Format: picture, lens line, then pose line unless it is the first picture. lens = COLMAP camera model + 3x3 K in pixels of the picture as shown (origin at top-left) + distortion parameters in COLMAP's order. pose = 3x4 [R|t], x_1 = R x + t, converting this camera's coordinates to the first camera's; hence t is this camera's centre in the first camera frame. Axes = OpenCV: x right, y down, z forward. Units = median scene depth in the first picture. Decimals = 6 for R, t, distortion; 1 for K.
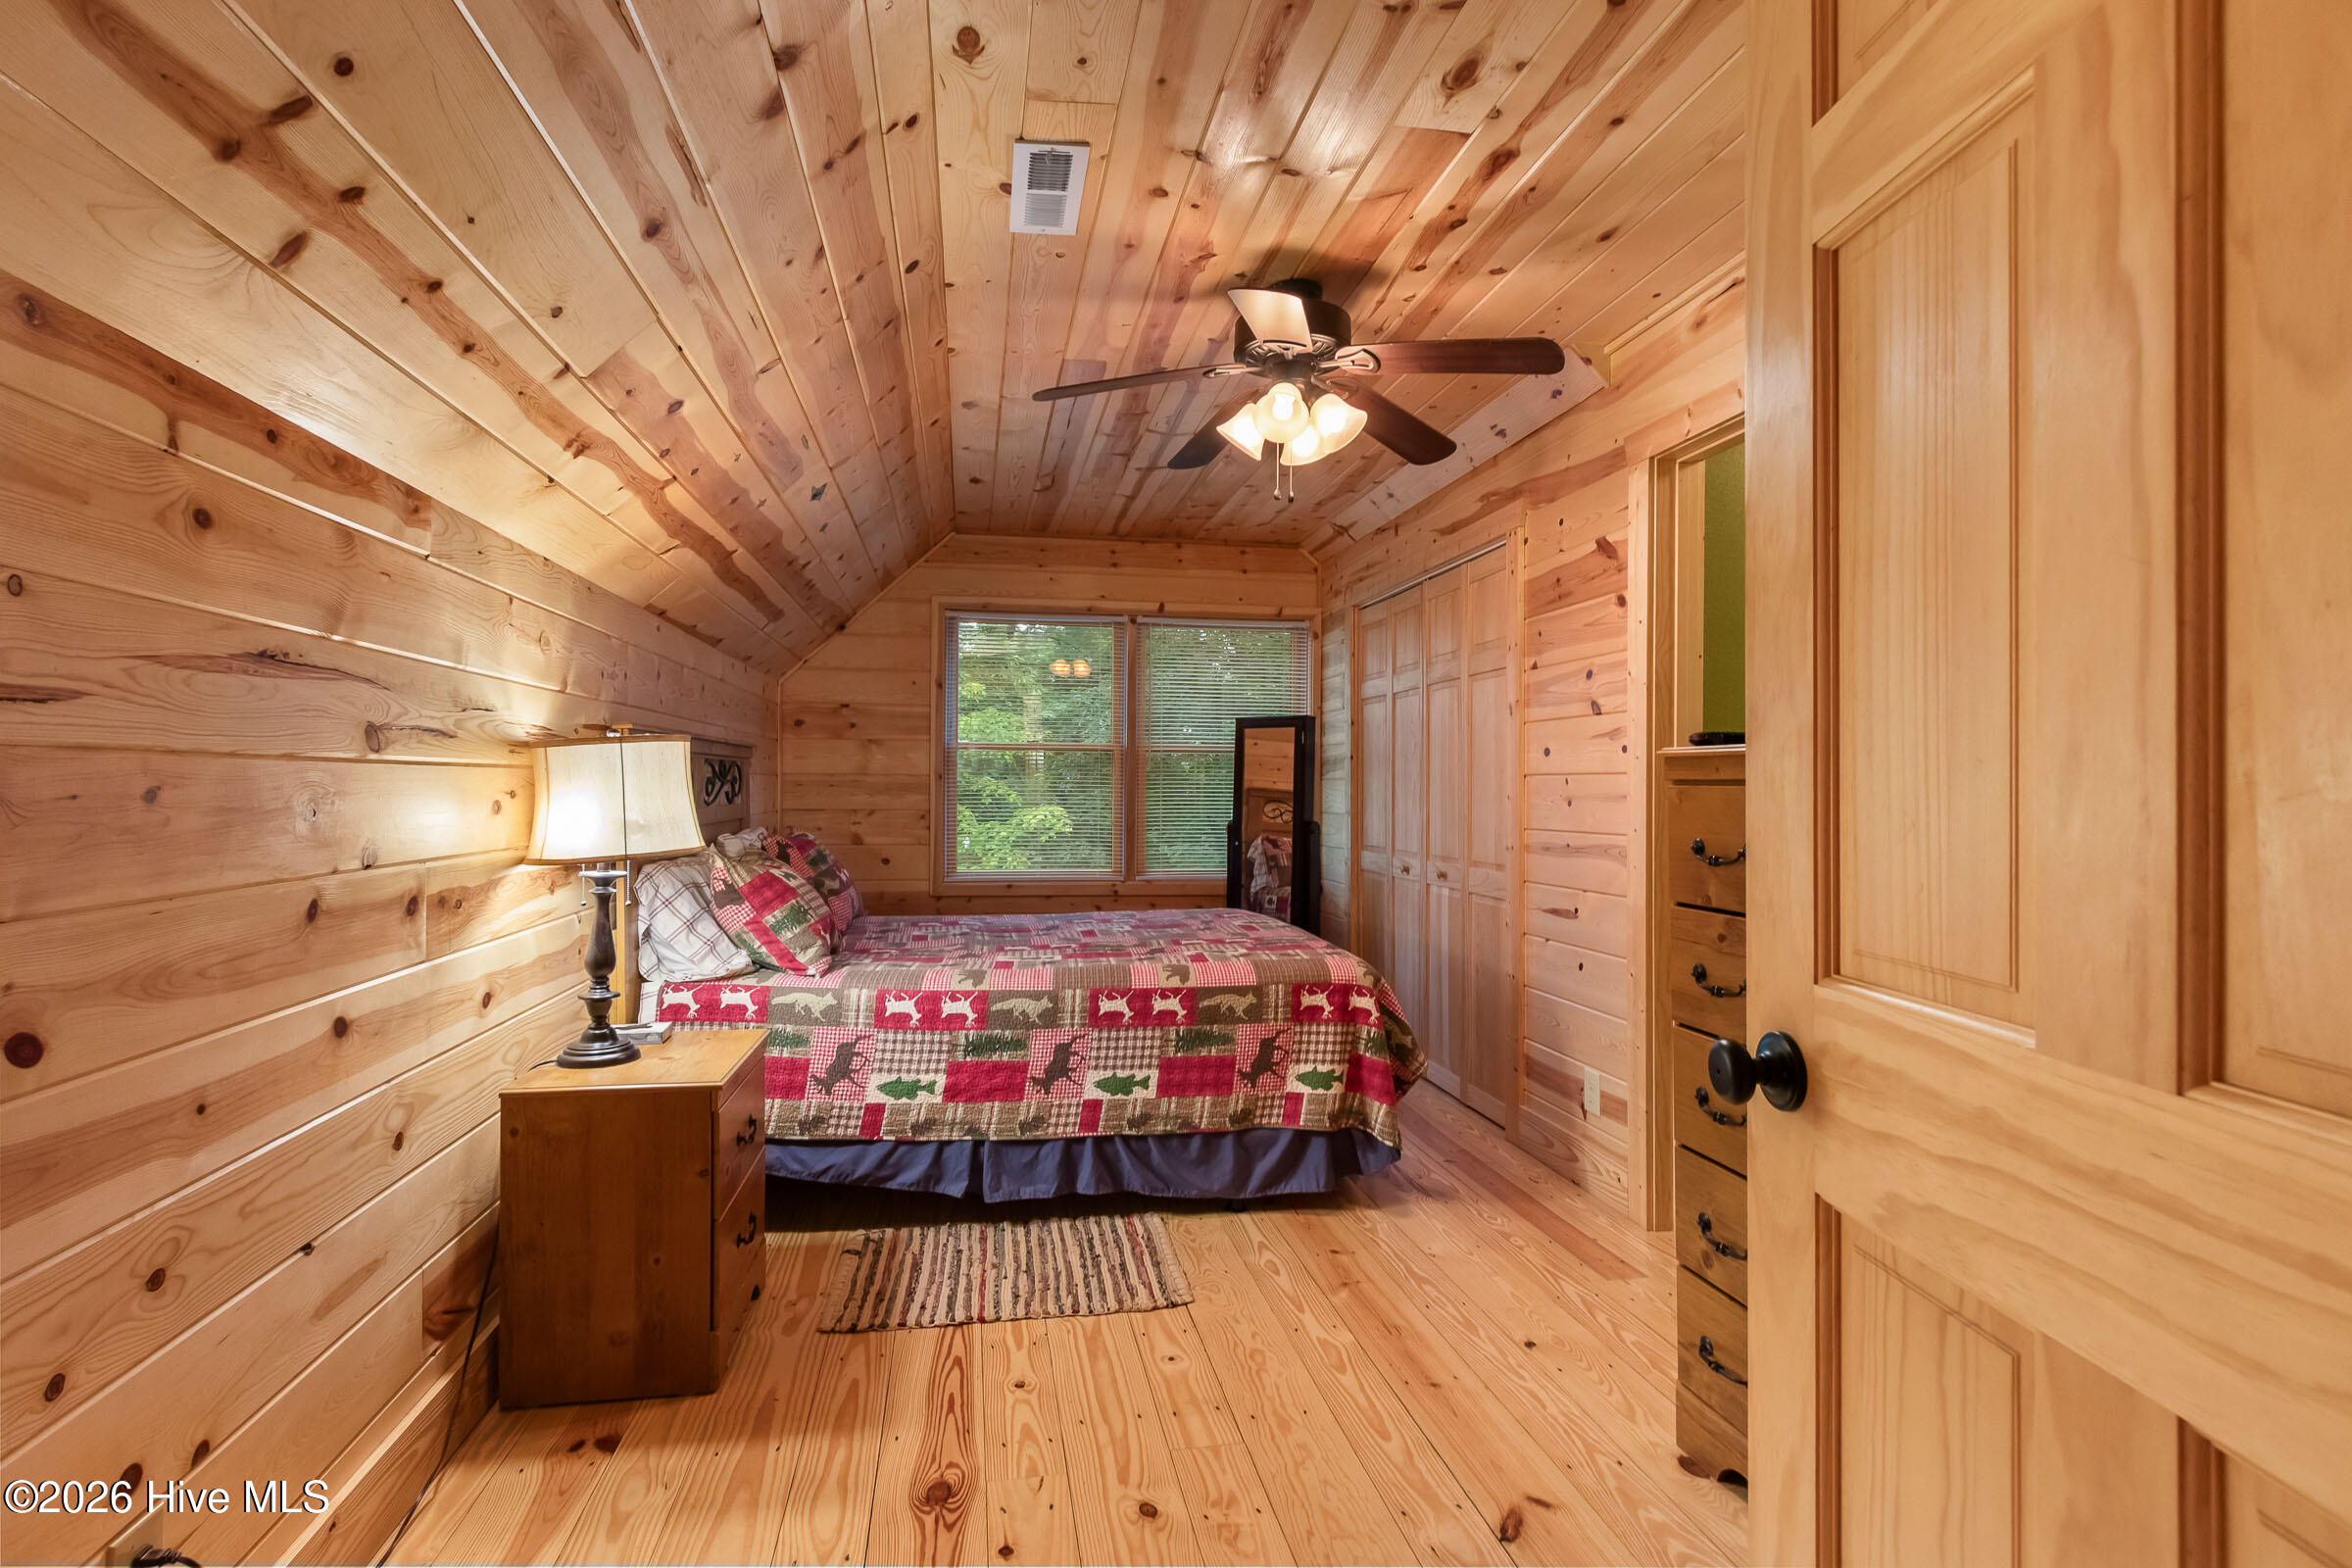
lens RADIAL K [[1094.0, 0, 1147.7], [0, 1094.0, 783.4], [0, 0, 1]] dist [0.002598, 0.000214]
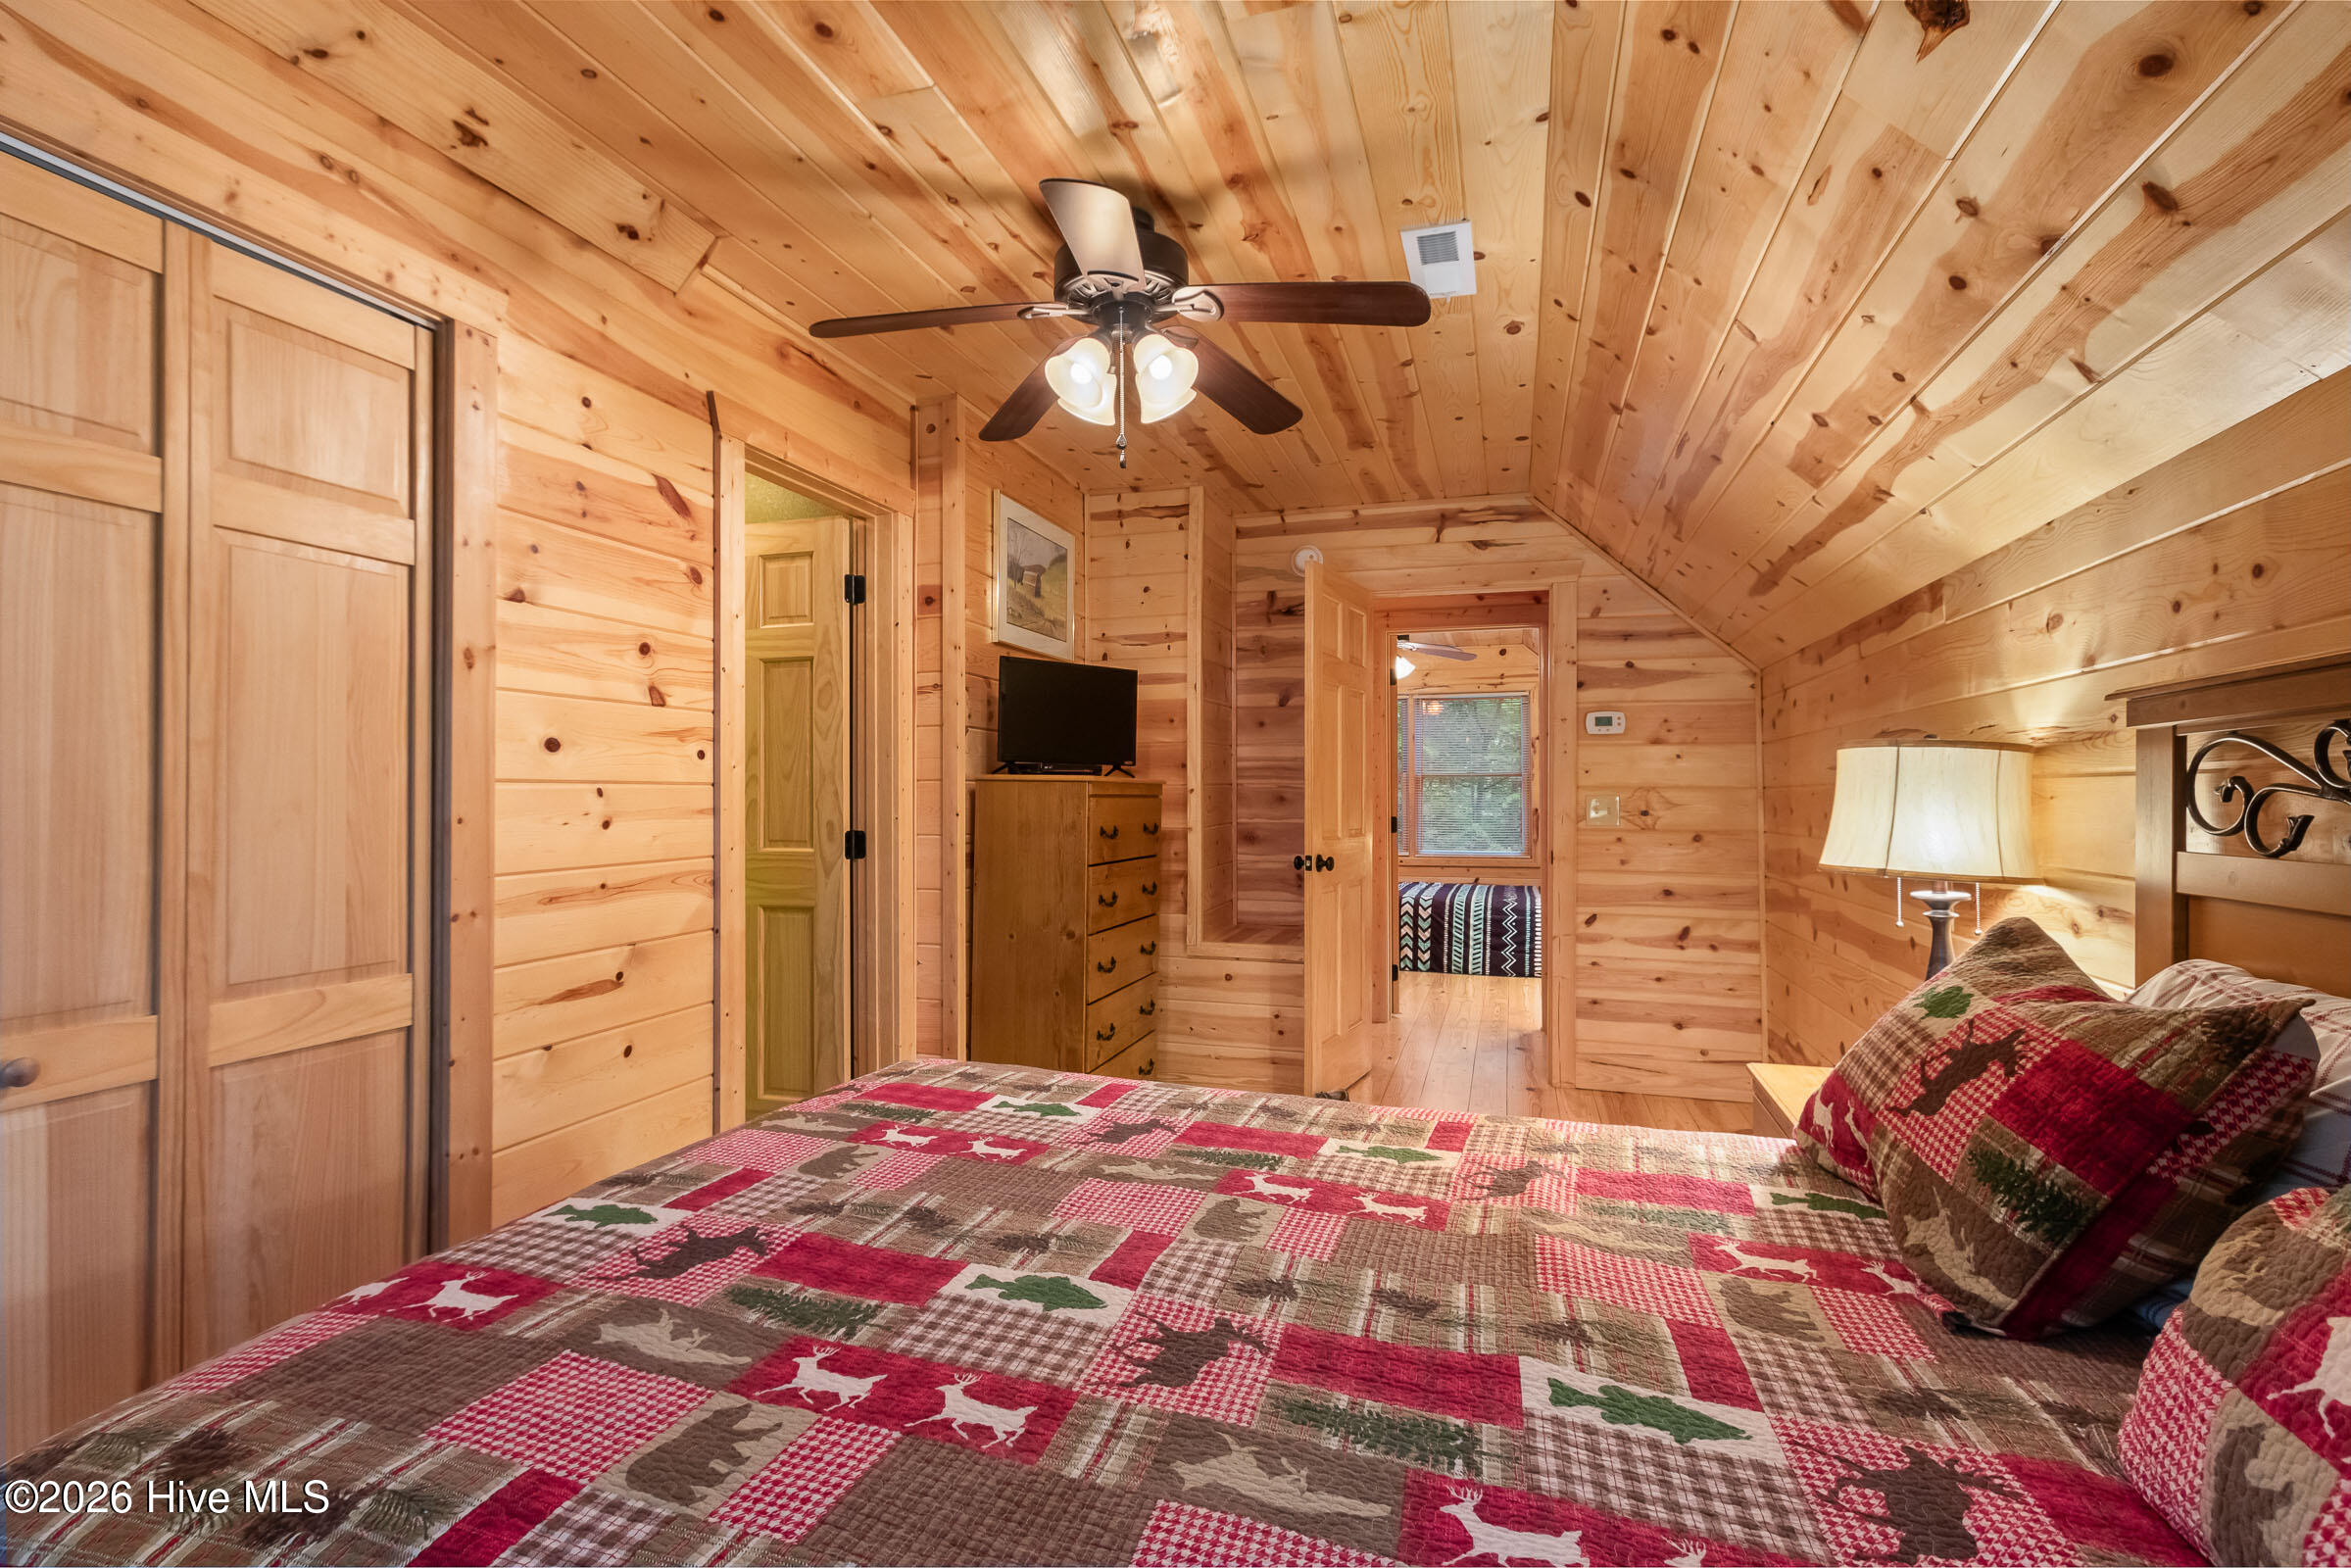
lens RADIAL K [[1093.5, 0, 1147.2], [0, 1093.5, 783.4], [0, 0, 1]] dist [0.002598, 0.000214]
pose [[-0.883161, 0.006394, 0.469027, -0.247378], [-0.000779, 0.999886, -0.015097, 0.002691], [-0.469070, -0.013699, -0.883055, 1.511091]]
